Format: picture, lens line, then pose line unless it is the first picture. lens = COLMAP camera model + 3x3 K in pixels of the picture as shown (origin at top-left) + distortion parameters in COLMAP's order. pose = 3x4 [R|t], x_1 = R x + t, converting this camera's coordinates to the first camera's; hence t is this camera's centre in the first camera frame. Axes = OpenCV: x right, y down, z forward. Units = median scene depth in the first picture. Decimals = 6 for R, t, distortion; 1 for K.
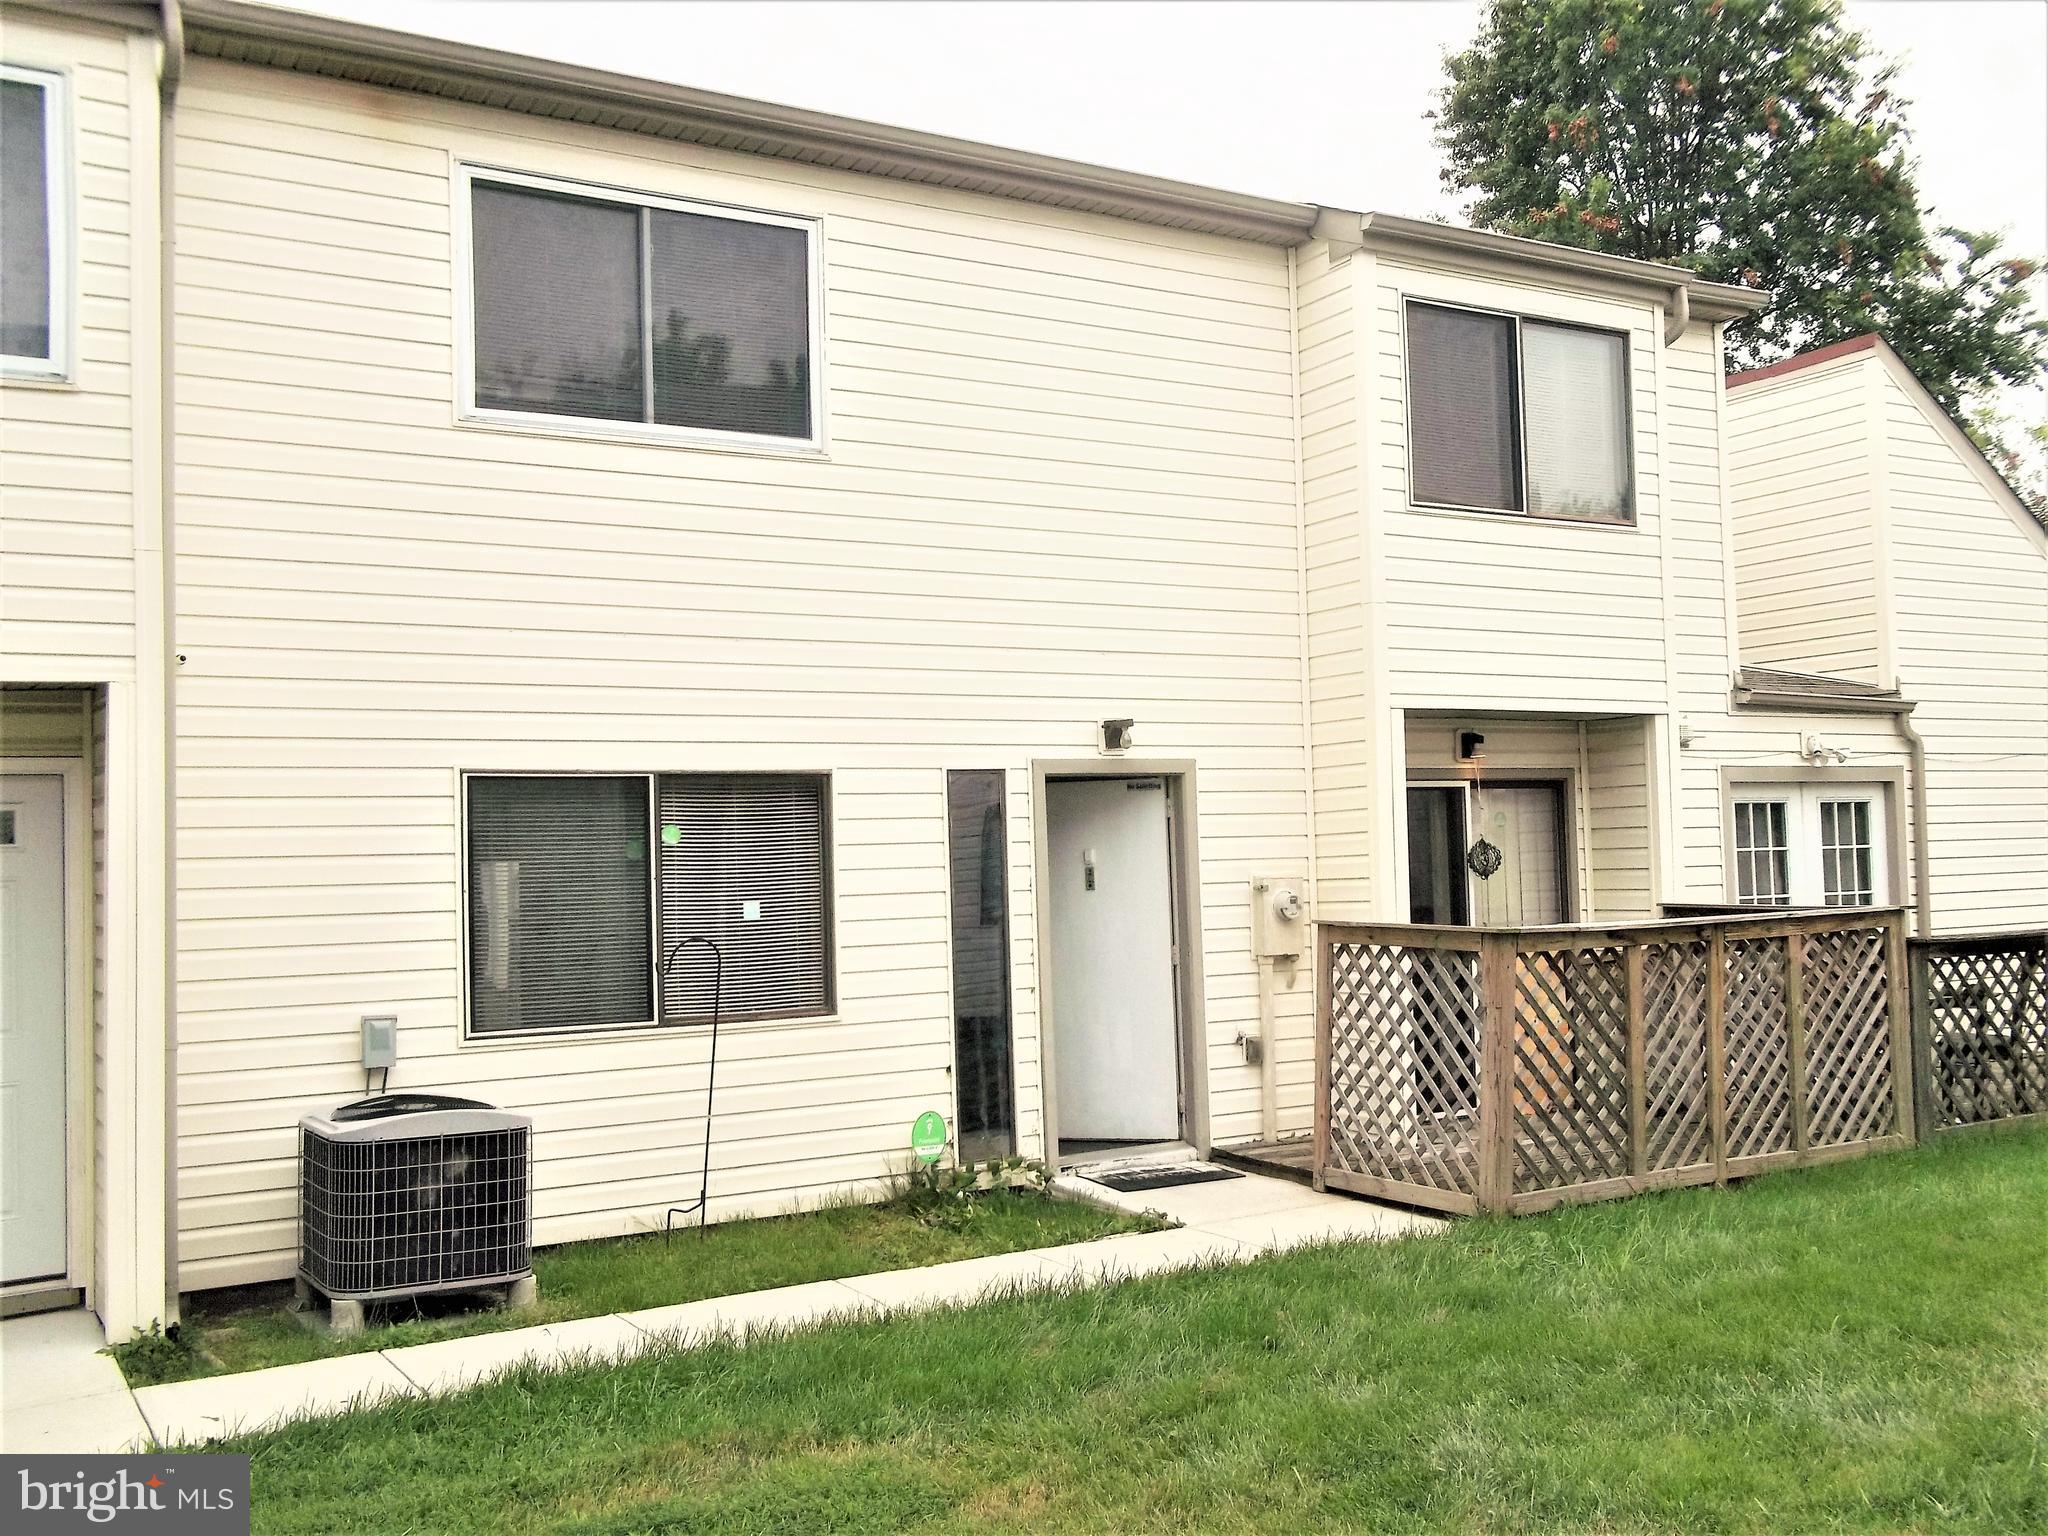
lens RADIAL K [[1829.9, 0, 1026.2], [0, 1829.9, 770.2], [0, 0, 1]] dist [0.003694, 0.014510]
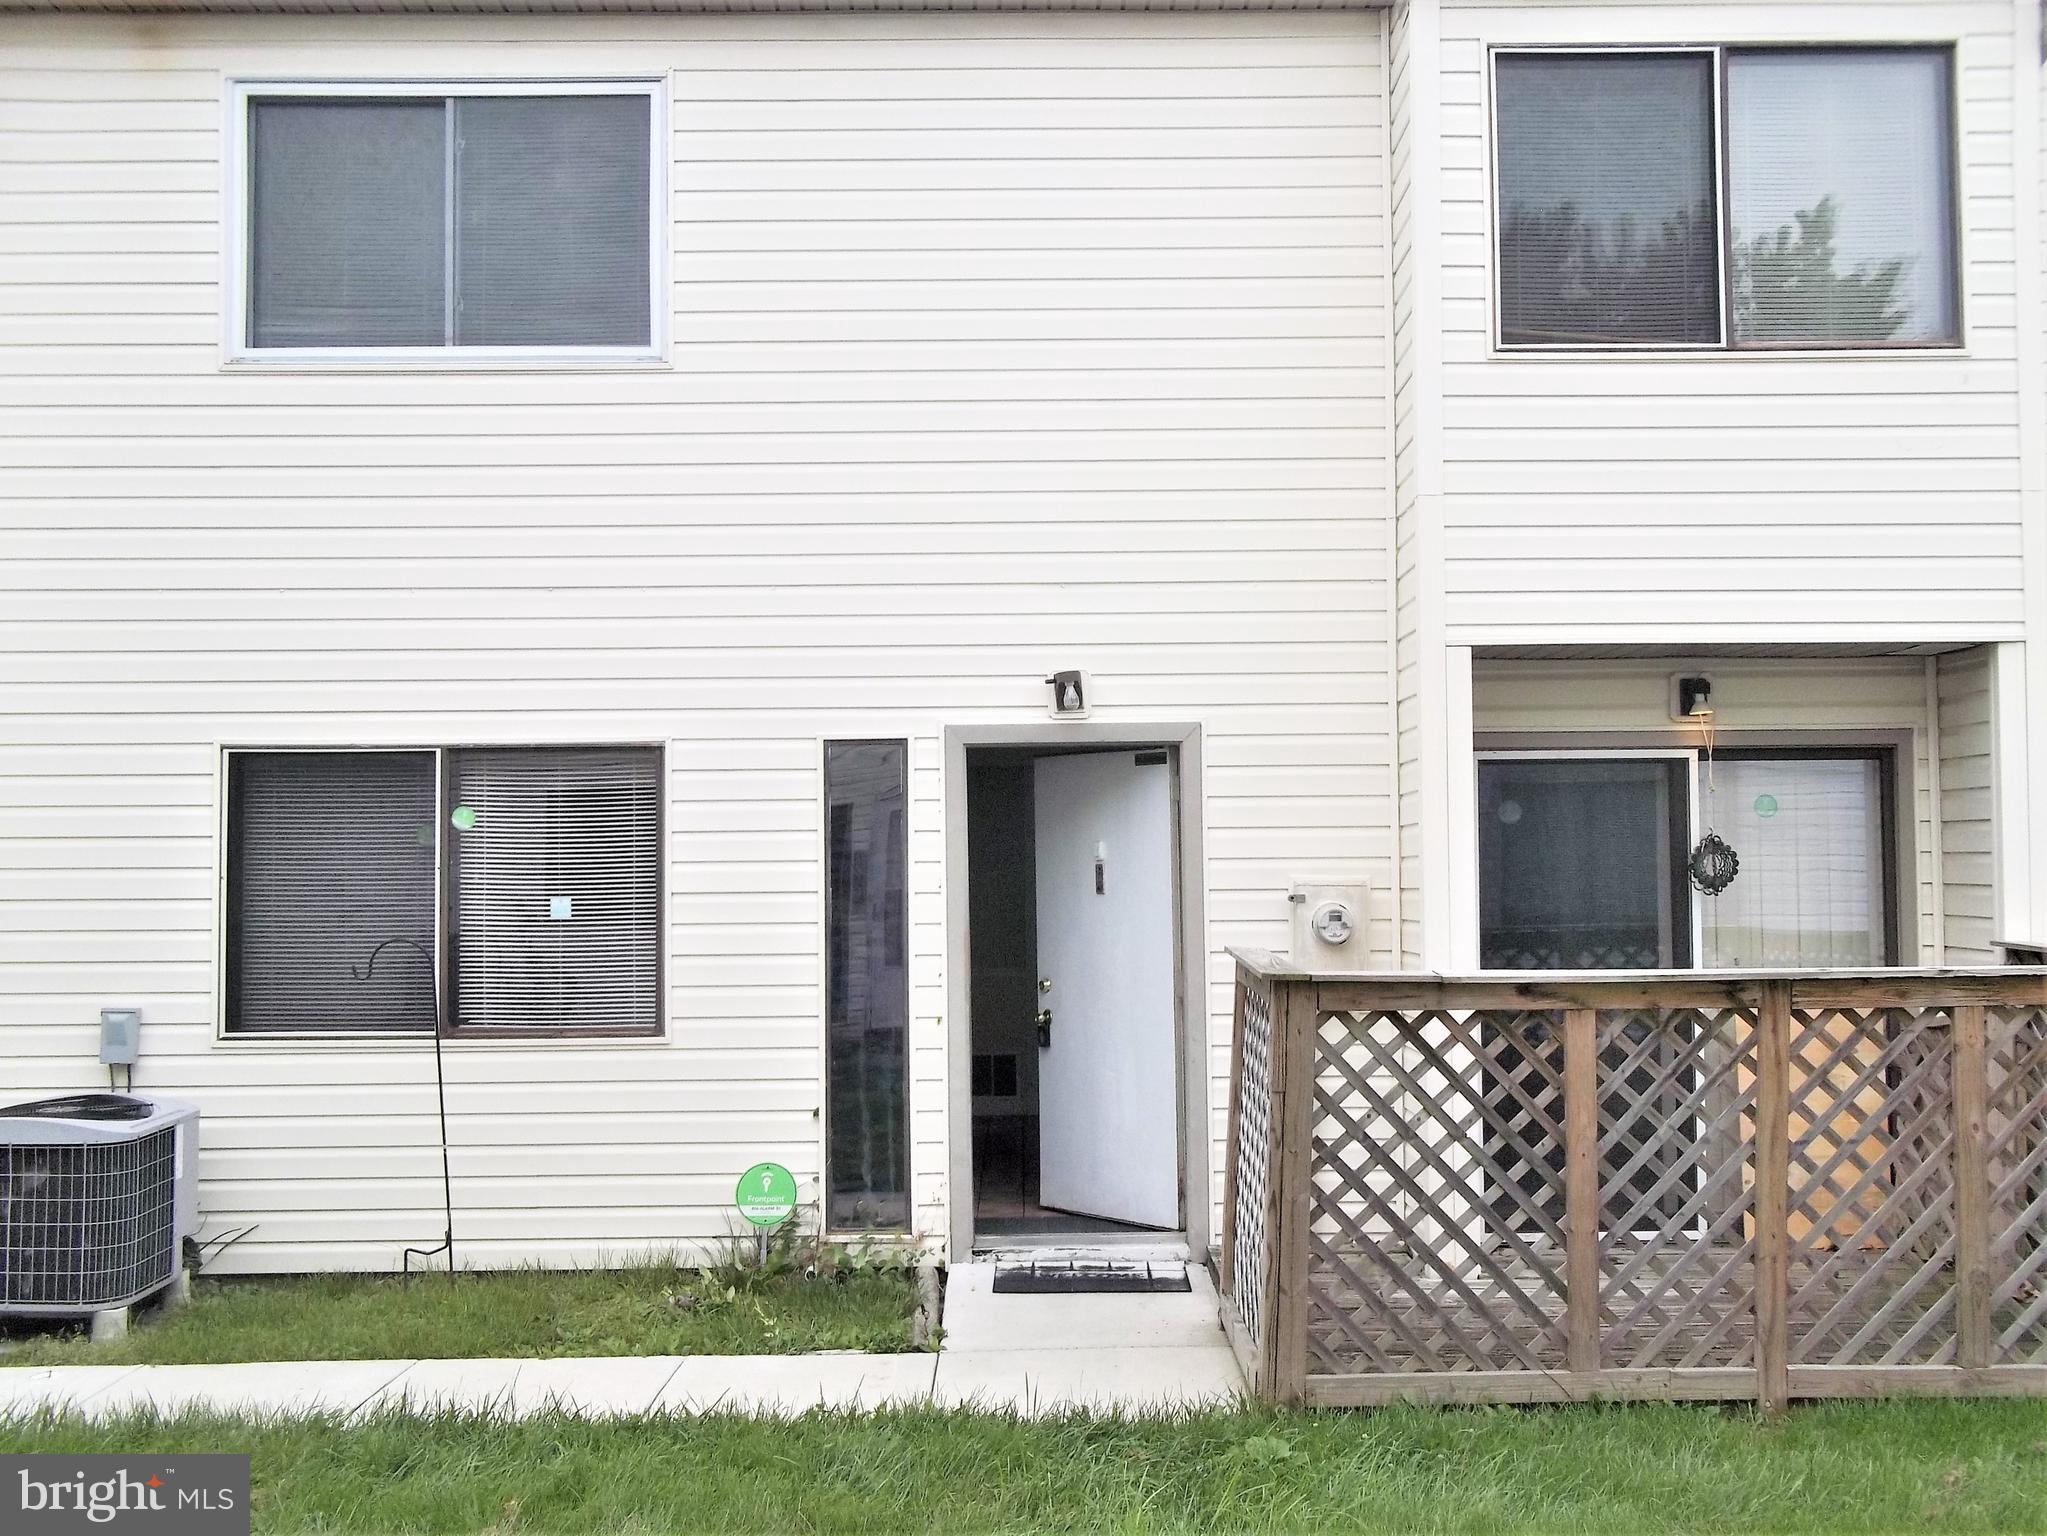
lens RADIAL K [[1970.5, 0, 1023.3], [0, 1970.5, 763.3], [0, 0, 1]] dist [0.011243, 0.000000]
pose [[0.875177, -0.002797, -0.483794, 0.464377], [0.008339, 0.999922, 0.009305, 0.002726], [0.483730, -0.012178, 0.875132, 0.292602]]
